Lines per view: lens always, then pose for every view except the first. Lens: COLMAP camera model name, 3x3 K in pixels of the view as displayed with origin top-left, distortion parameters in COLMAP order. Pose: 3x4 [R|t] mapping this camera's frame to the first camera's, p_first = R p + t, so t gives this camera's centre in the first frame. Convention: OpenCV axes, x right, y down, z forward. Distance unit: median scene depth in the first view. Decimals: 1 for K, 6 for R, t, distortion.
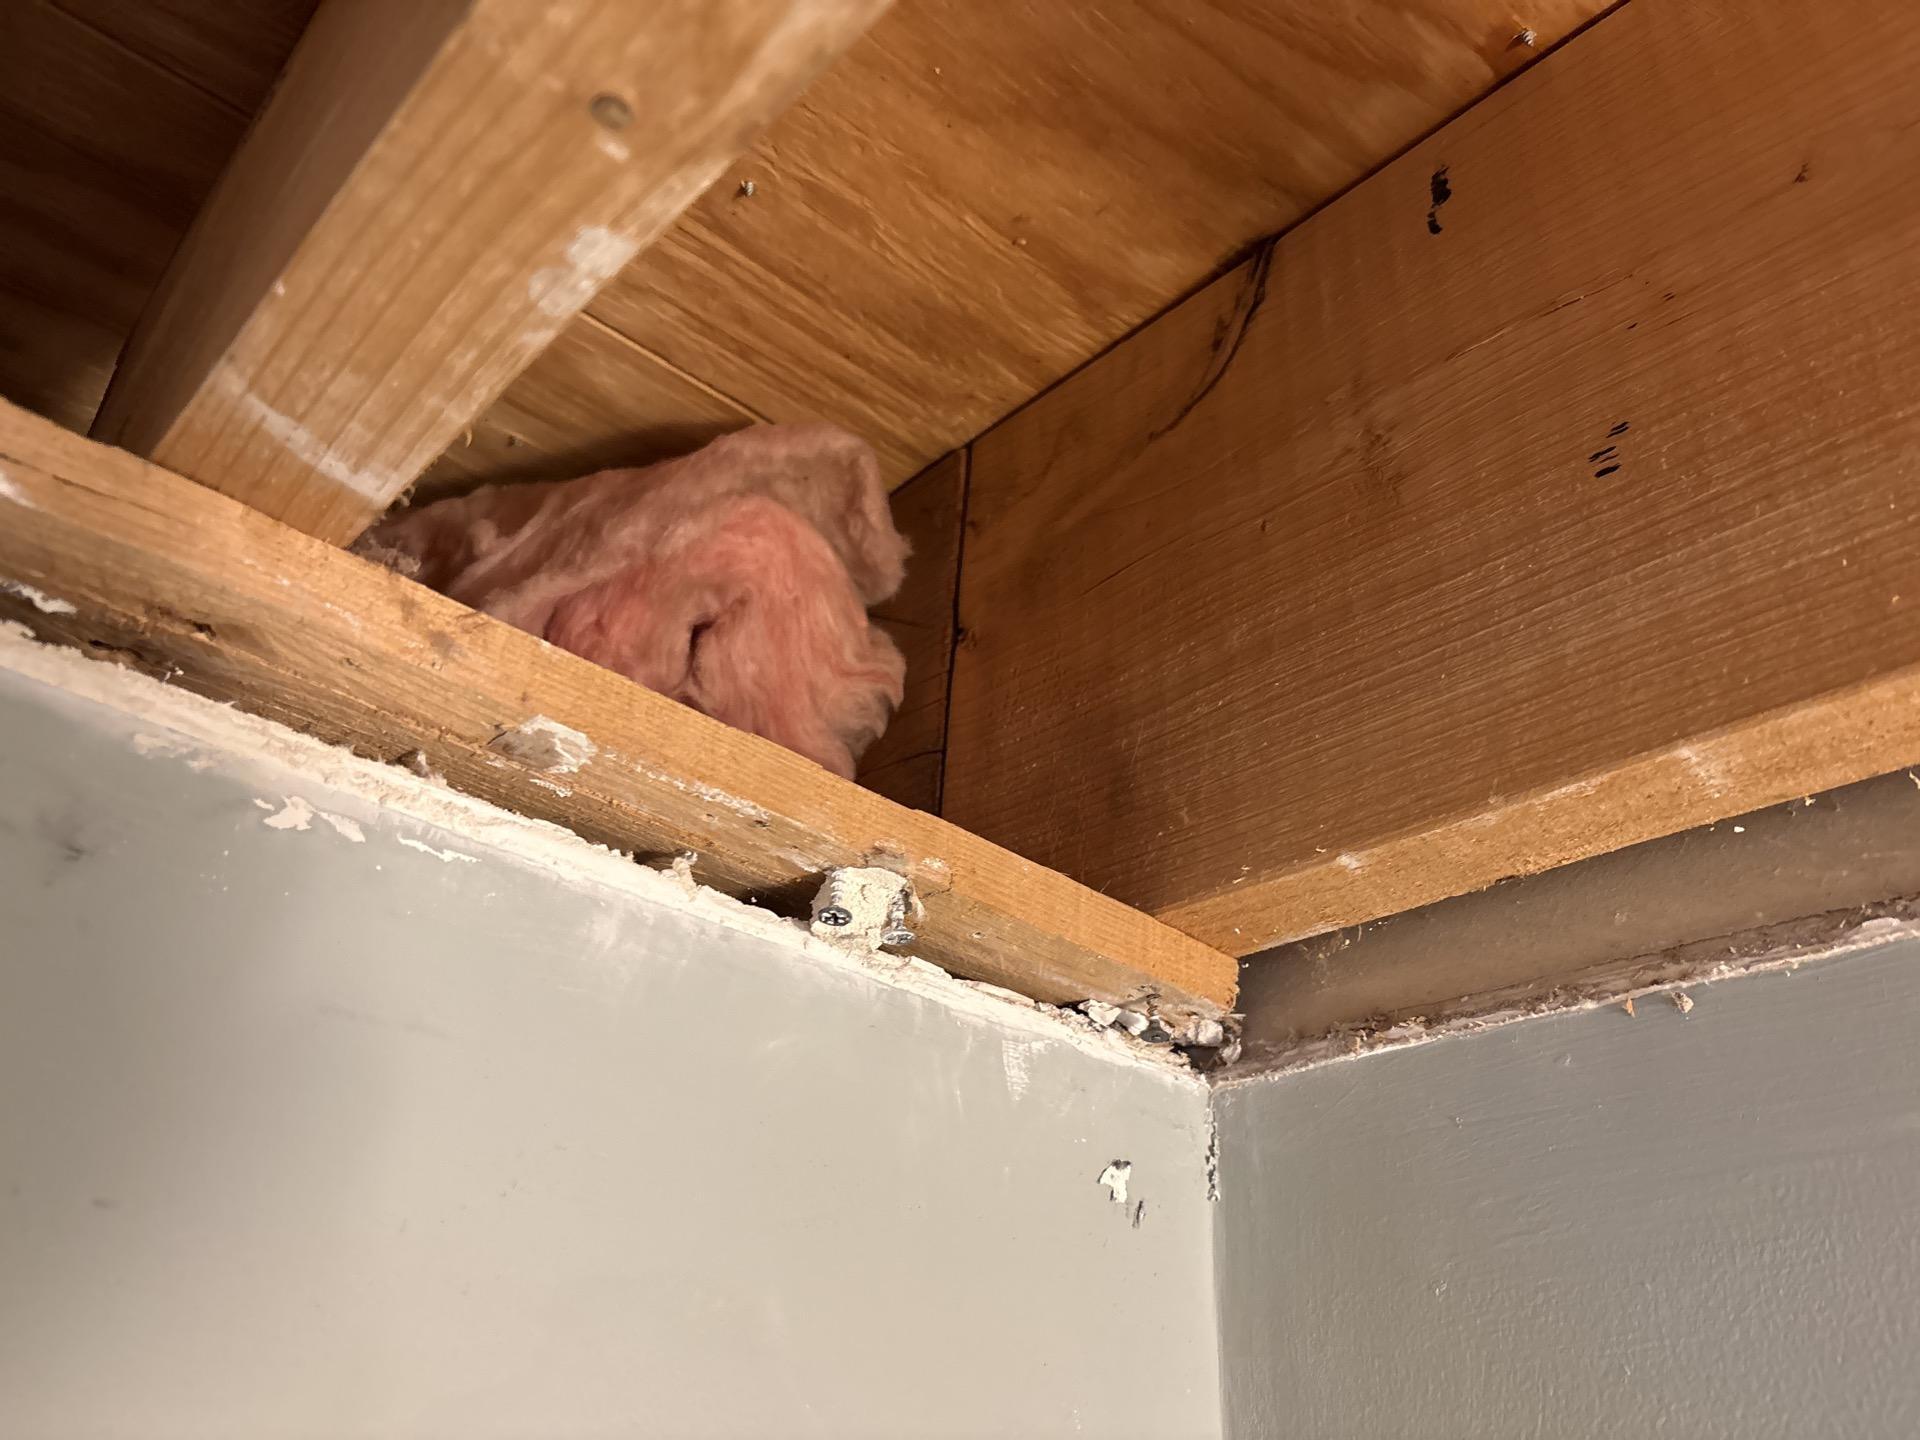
lens RADIAL K [[1505.2, 0, 961.5], [0, 1505.2, 635.2], [0, 0, 1]] dist [-0.000631, -0.004189]
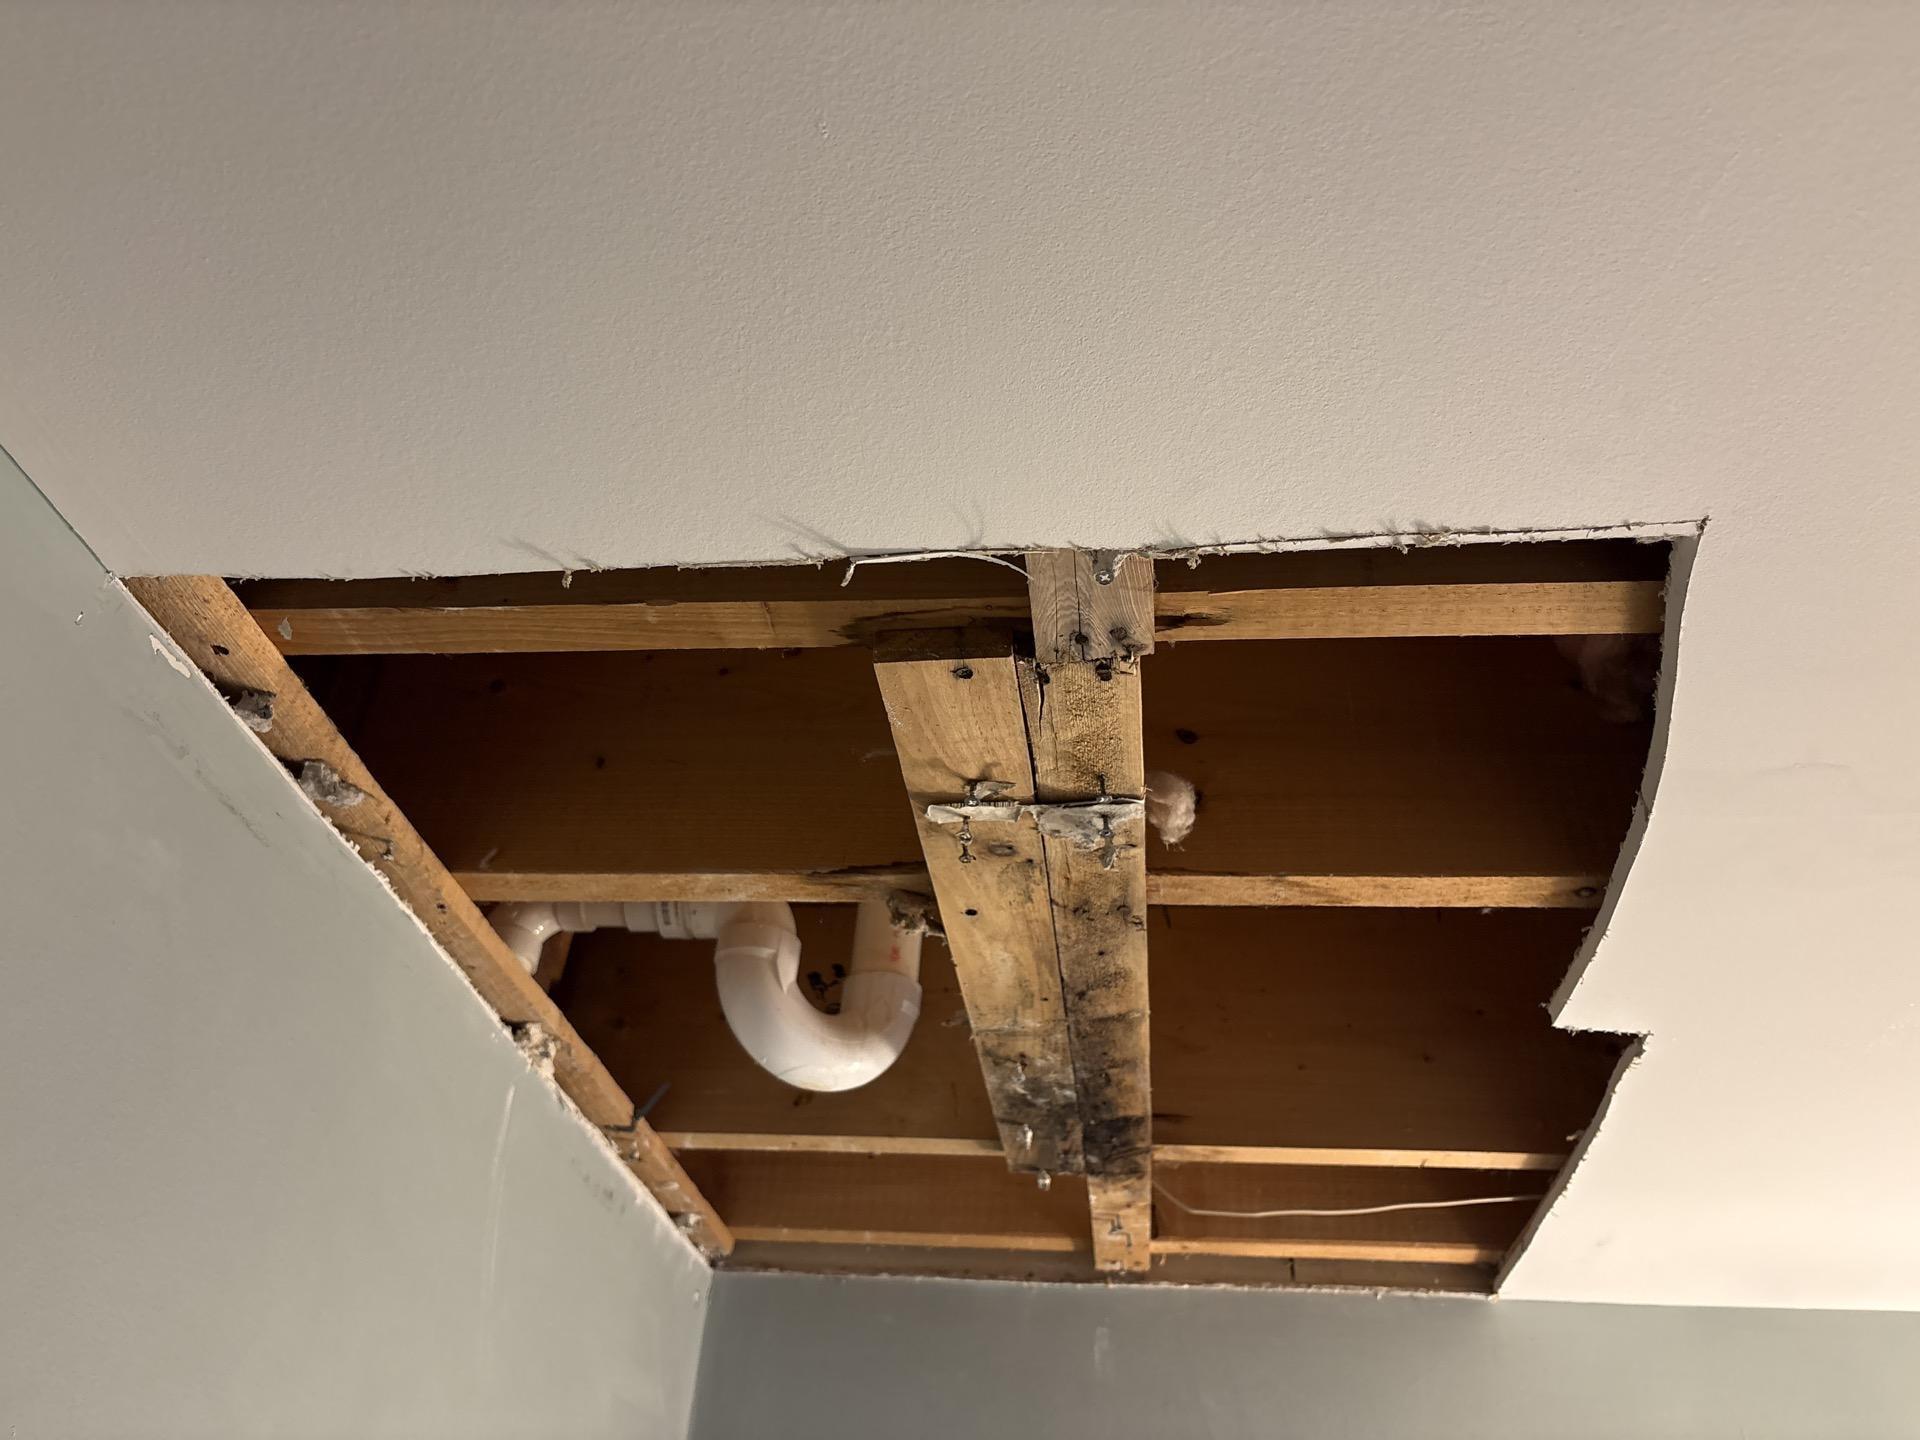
lens RADIAL K [[1446.0, 0, 930.9], [0, 1446.0, 718.5], [0, 0, 1]] dist [0.130342, -0.375058]
pose [[0.770715, 0.372734, 0.516786, -2.024672], [-0.364160, 0.923208, -0.122774, -0.799144], [-0.522863, -0.093569, 0.847266, -2.468345]]
